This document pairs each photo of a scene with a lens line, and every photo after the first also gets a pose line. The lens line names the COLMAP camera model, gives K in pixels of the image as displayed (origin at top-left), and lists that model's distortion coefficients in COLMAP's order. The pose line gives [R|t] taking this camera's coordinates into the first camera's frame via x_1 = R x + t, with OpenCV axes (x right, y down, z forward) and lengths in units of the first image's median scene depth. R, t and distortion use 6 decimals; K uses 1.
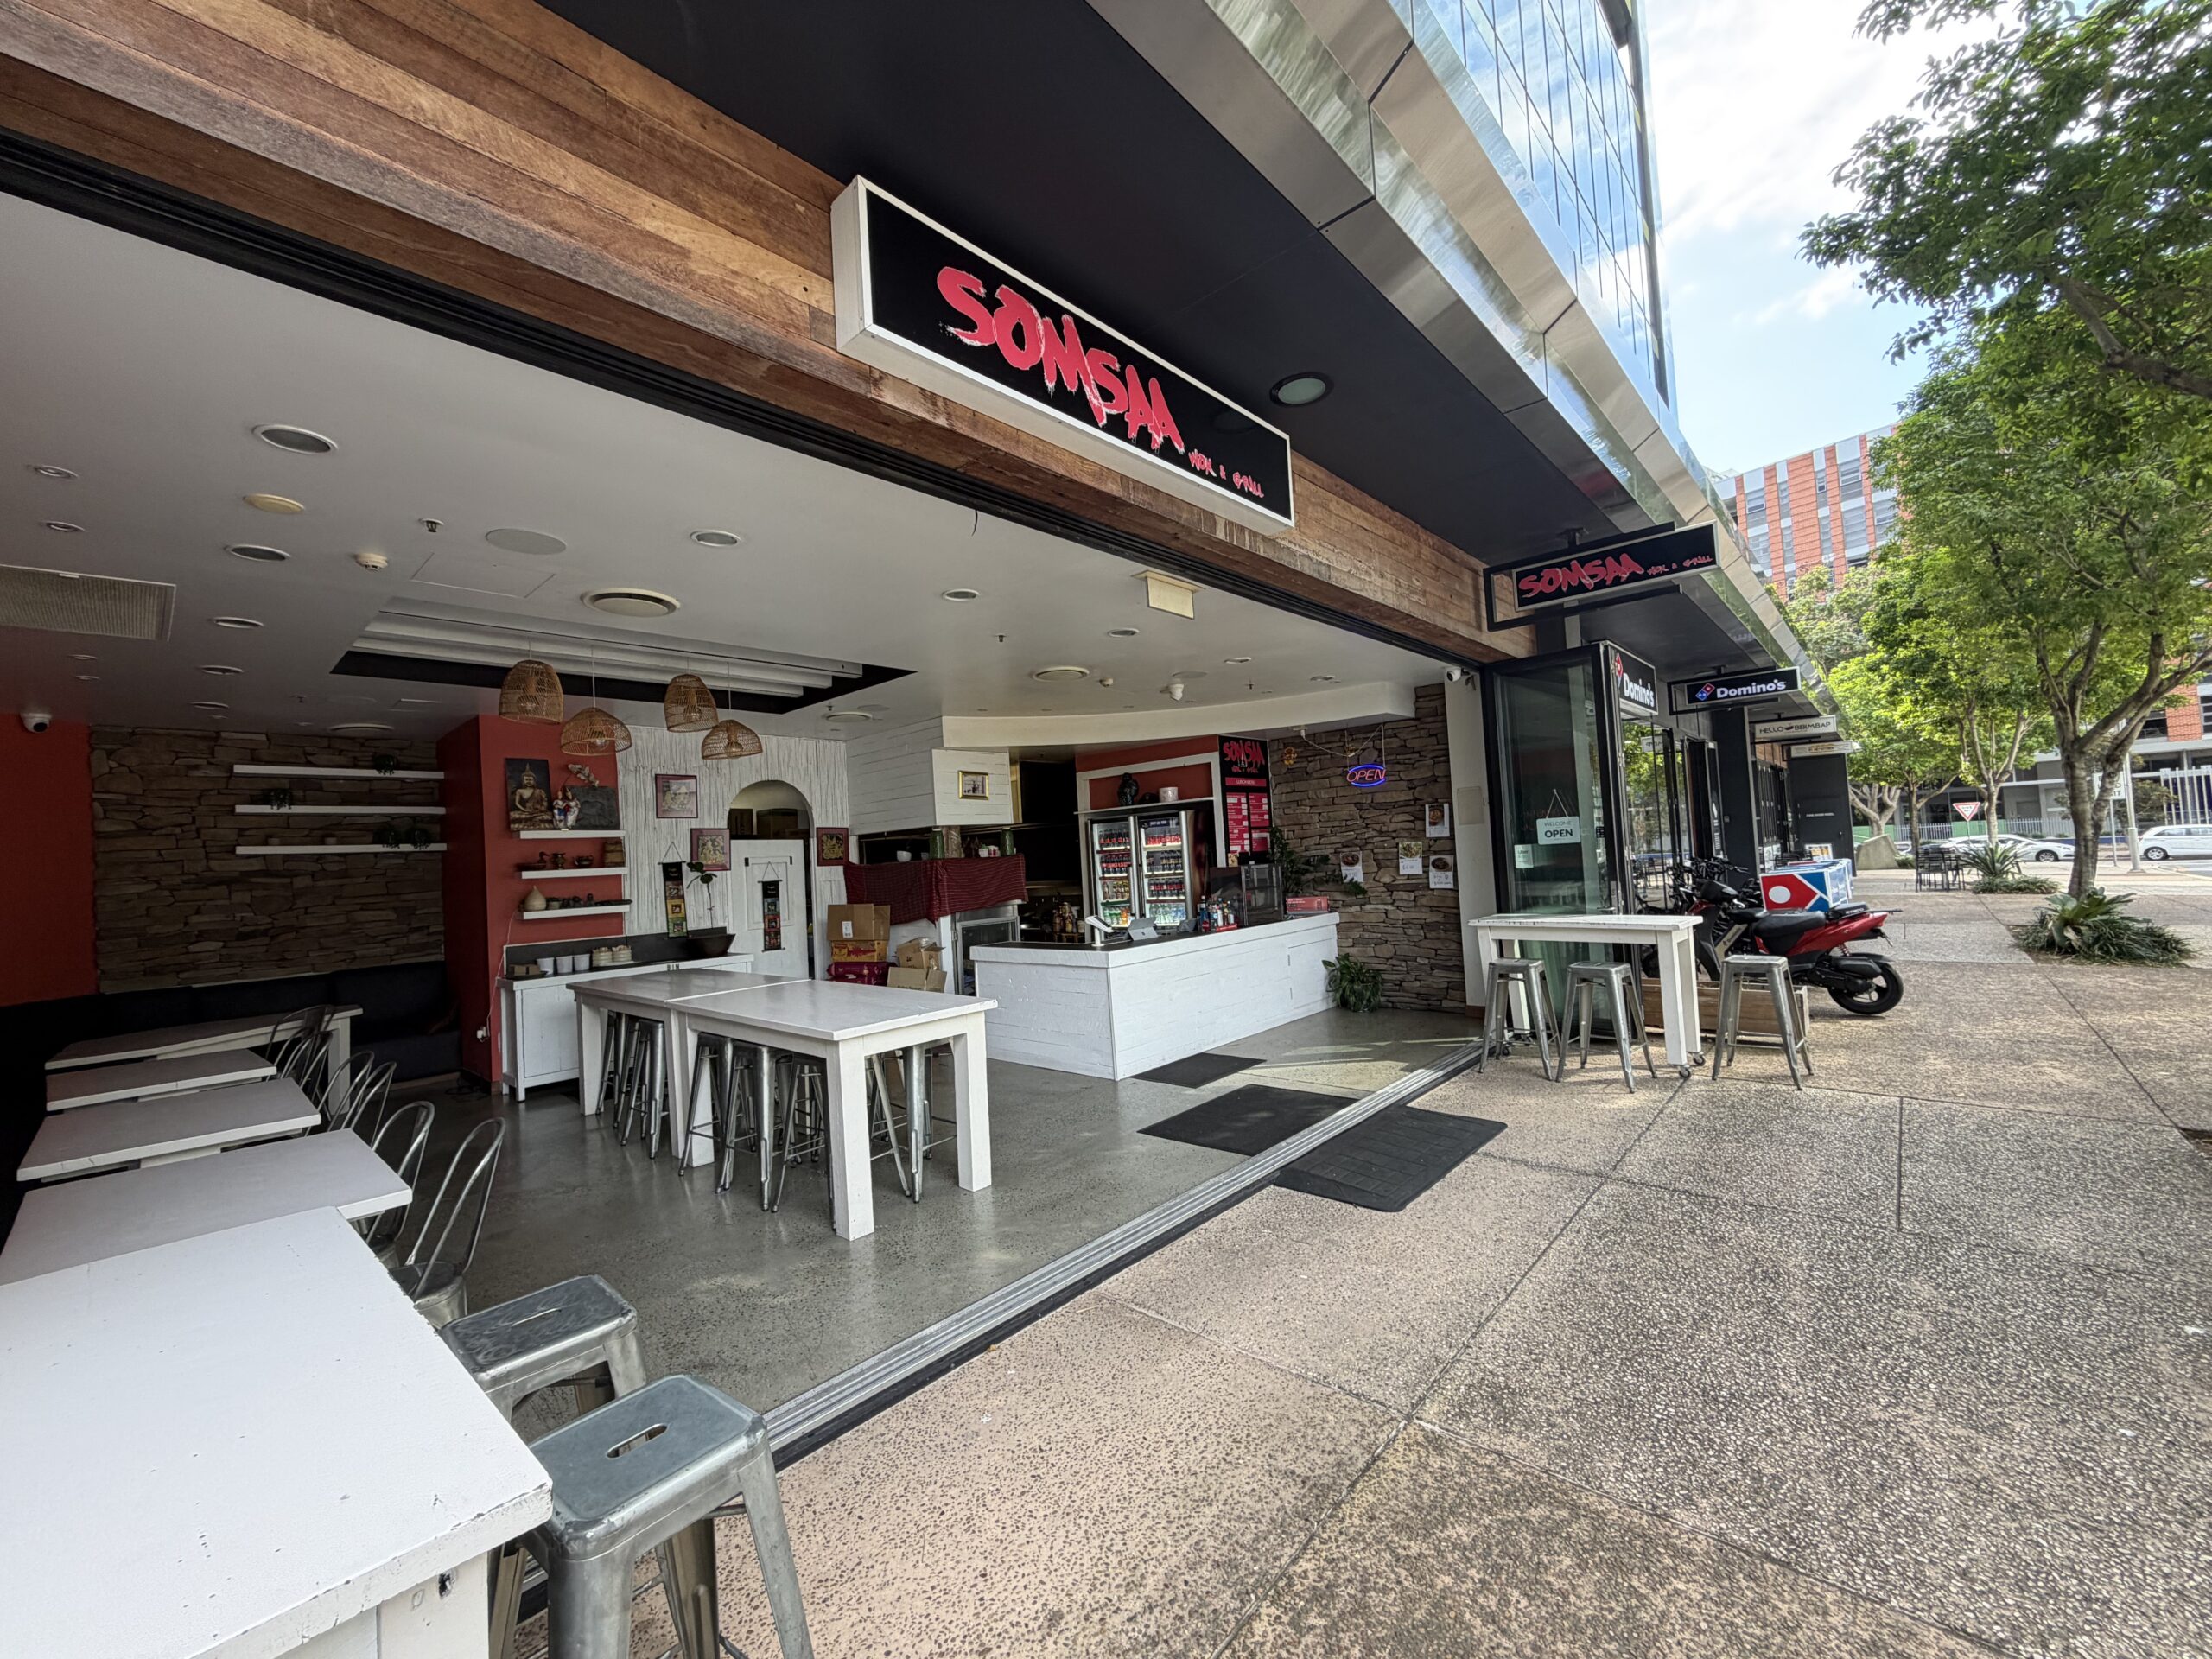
lens RADIAL K [[881.5, 0, 1106.0], [0, 881.5, 829.5], [0, 0, 1]] dist [0.000884, 0.000079]
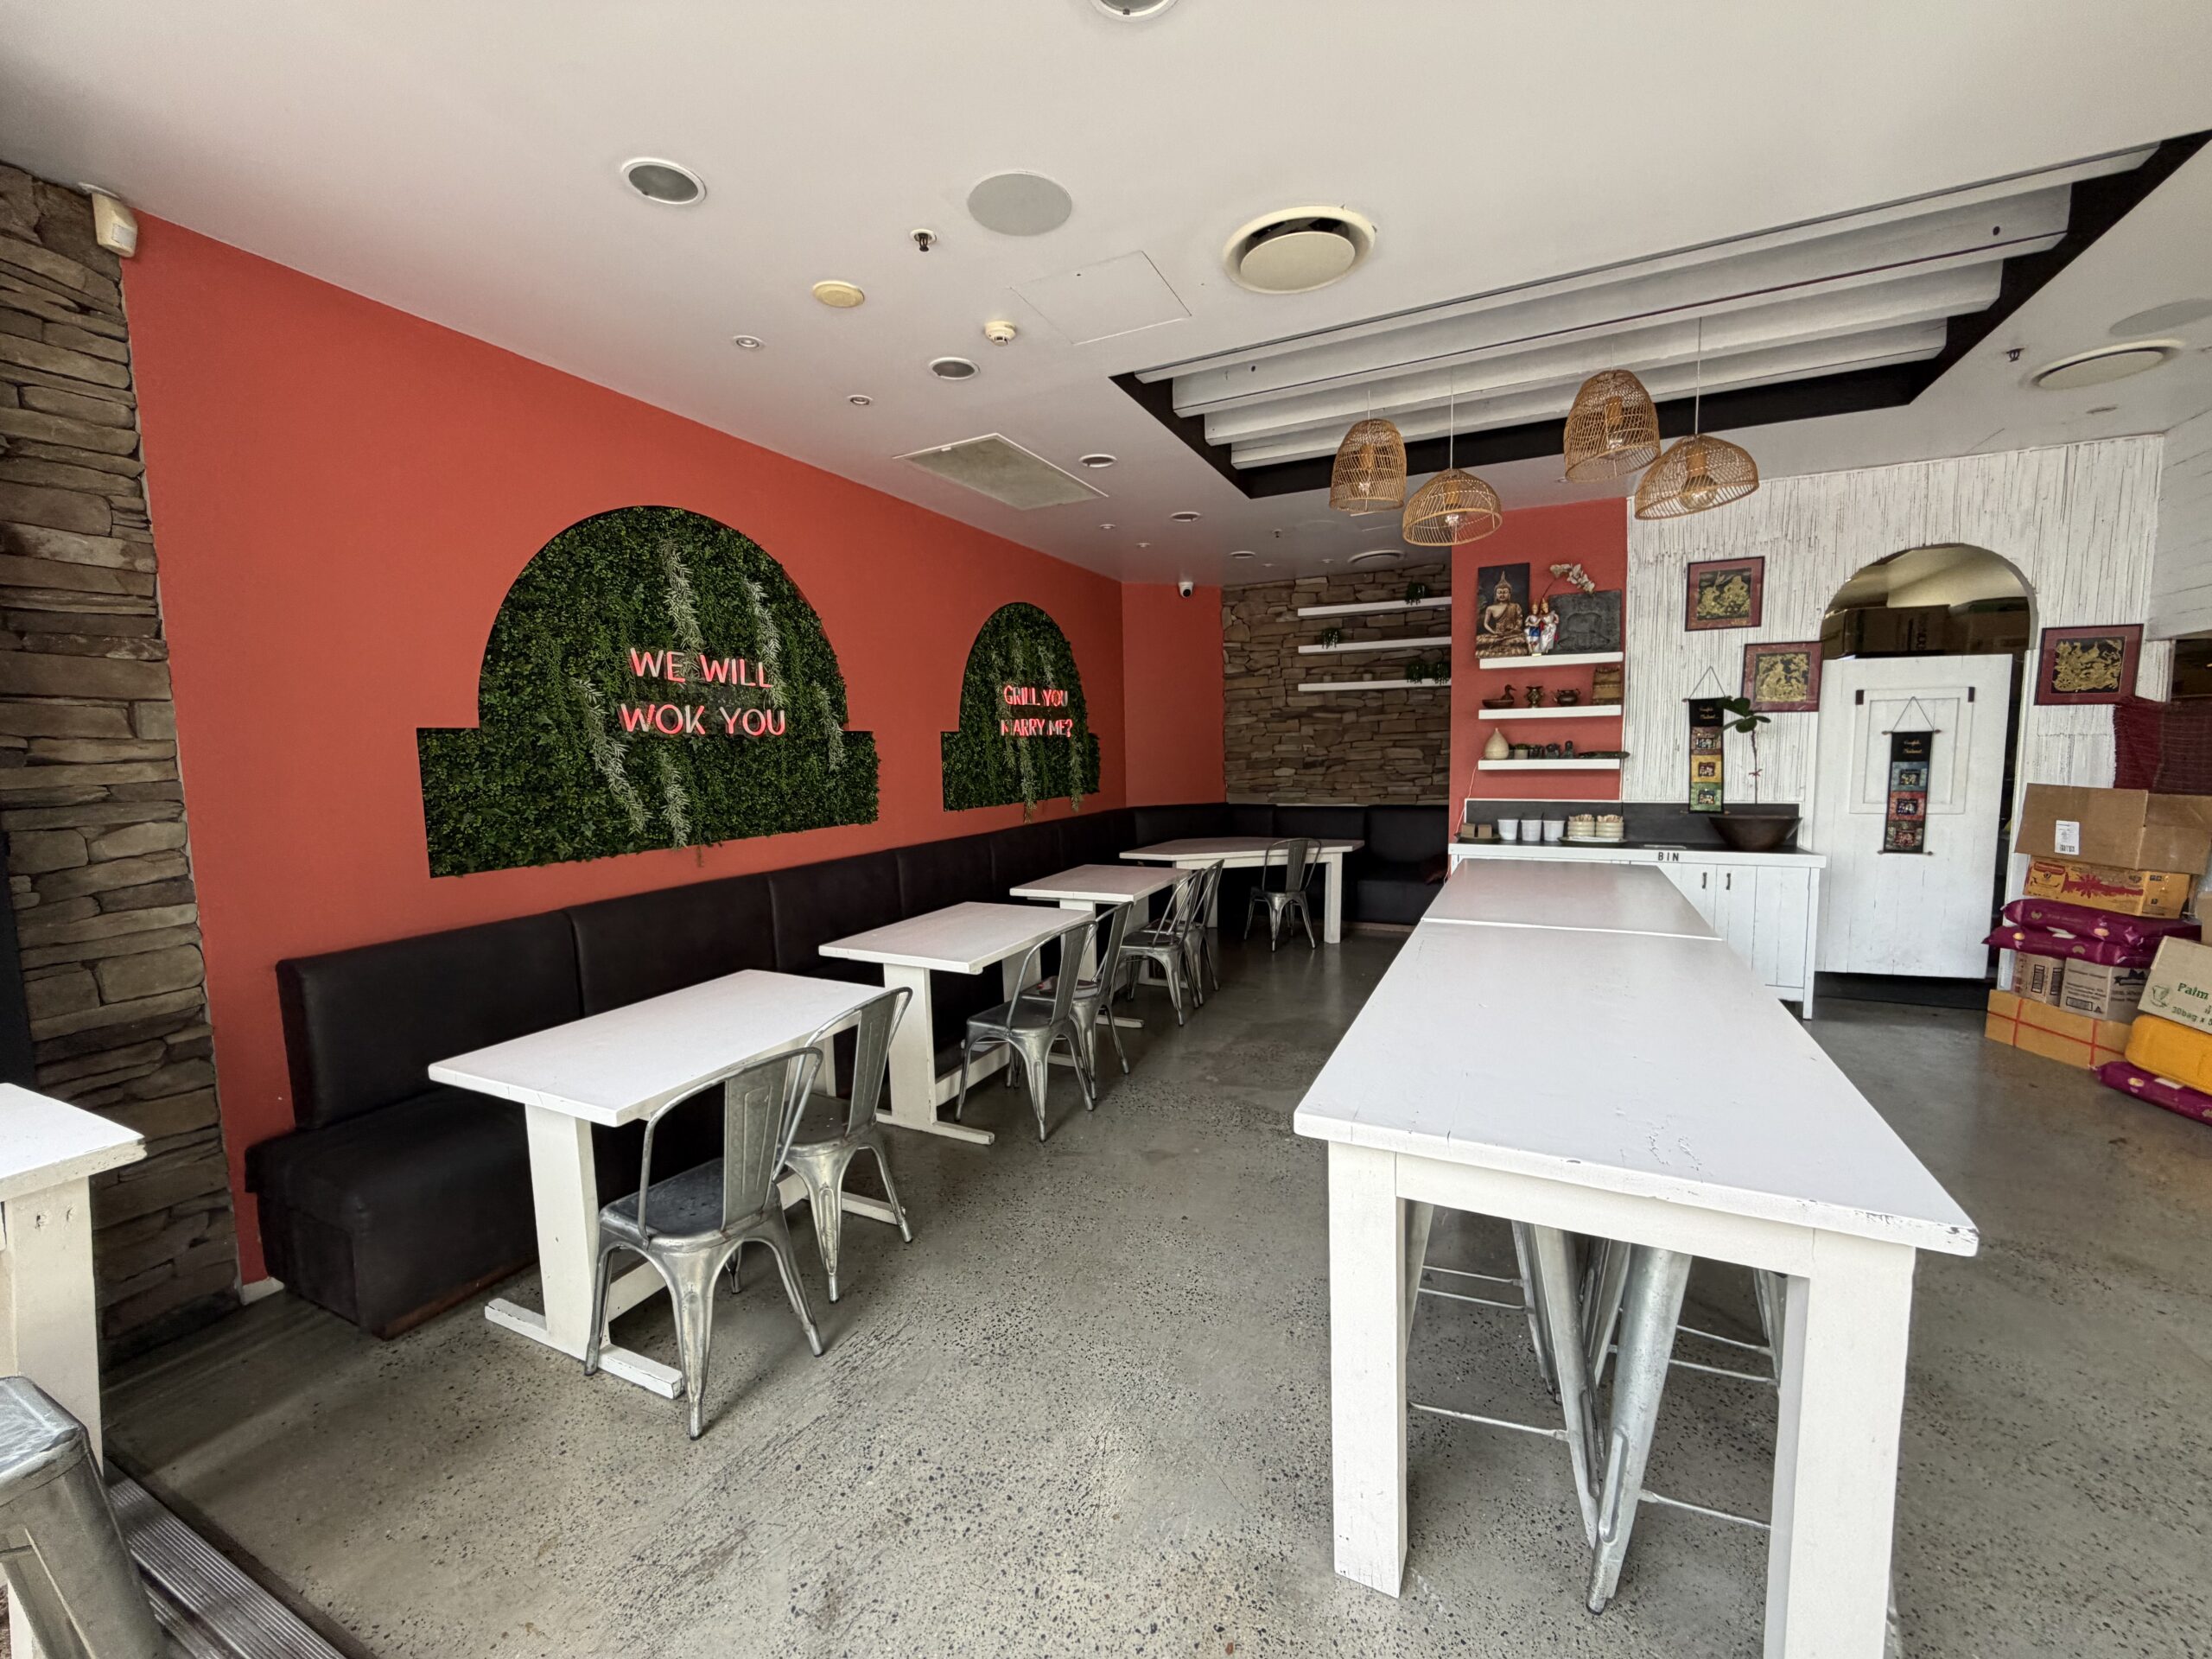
lens RADIAL K [[881.5, 0, 1106.0], [0, 881.5, 829.5], [0, 0, 1]] dist [0.000884, 0.000079]
pose [[0.278305, 0.140961, -0.950093, 0.023995], [0.037748, 0.986803, 0.157465, 0.014974], [0.959751, -0.079688, 0.269311, 0.428268]]
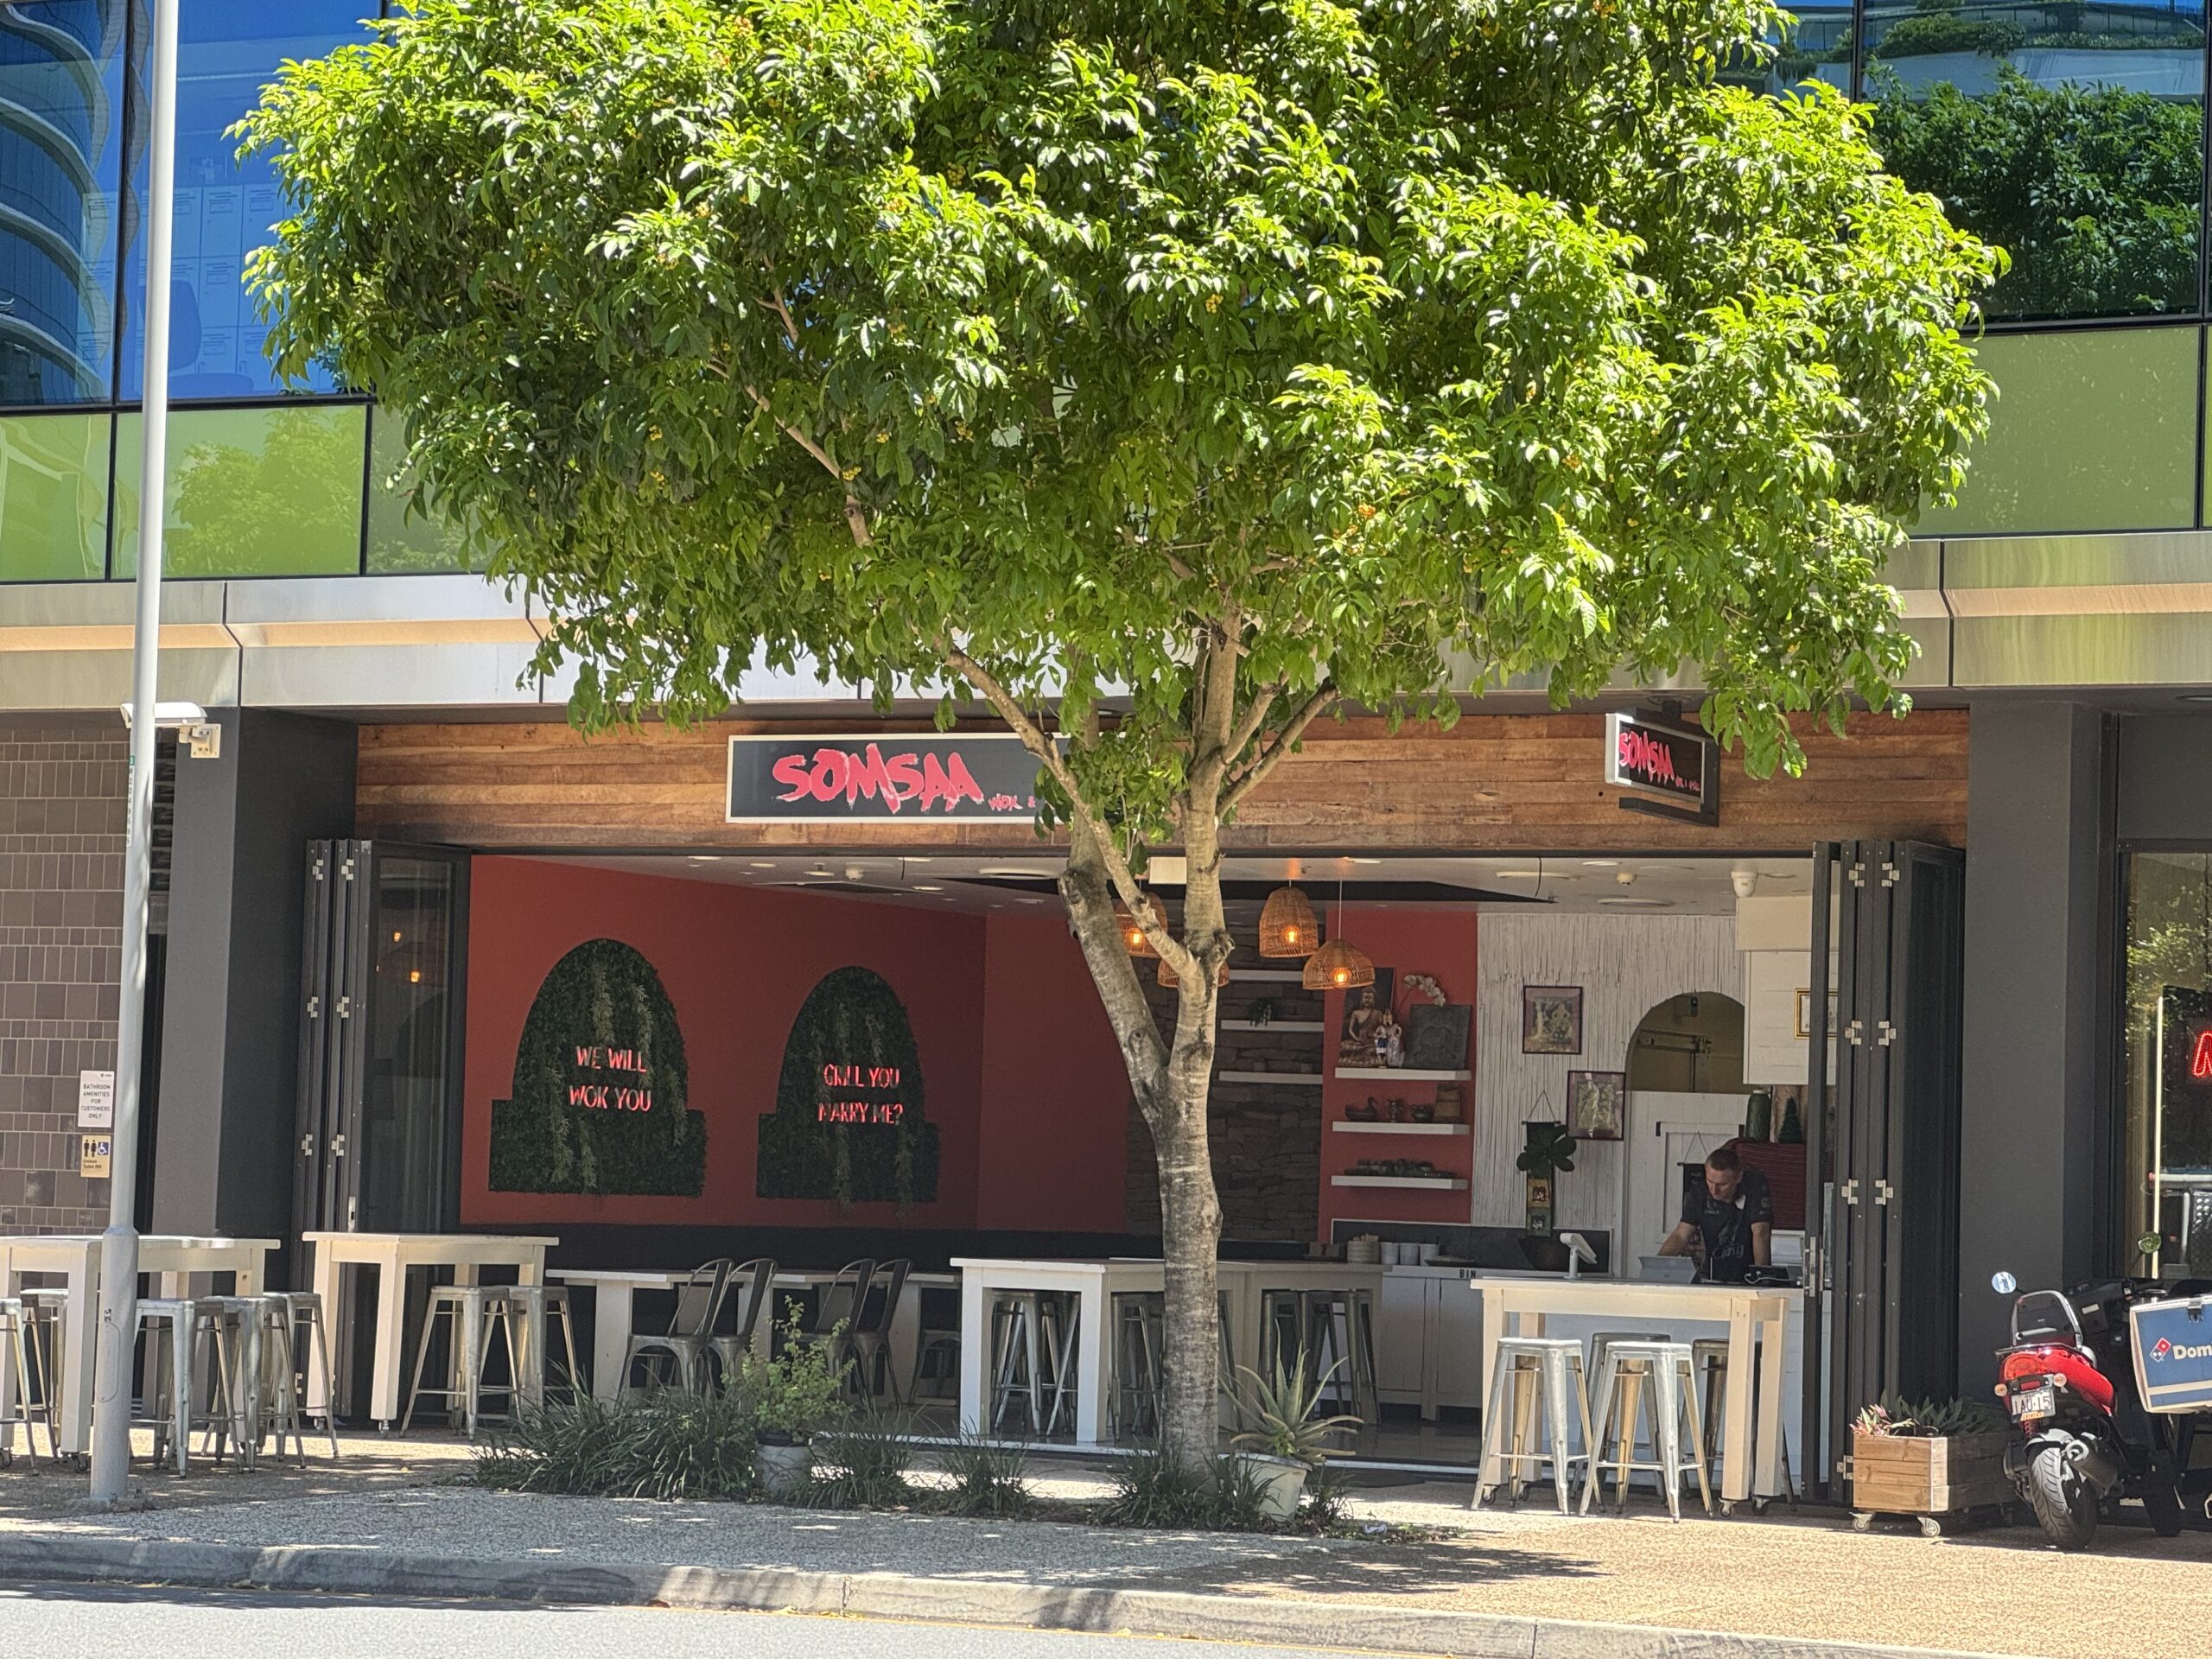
lens RADIAL K [[6415.2, 0, 1106.0], [0, 6415.2, 829.5], [0, 0, 1]] dist [-0.999356, -0.055893]
pose [[0.243883, 0.011674, -0.969735, 4.403074], [-0.014746, 0.999857, 0.008328, -0.235119], [0.969693, 0.012269, 0.244020, -0.503418]]
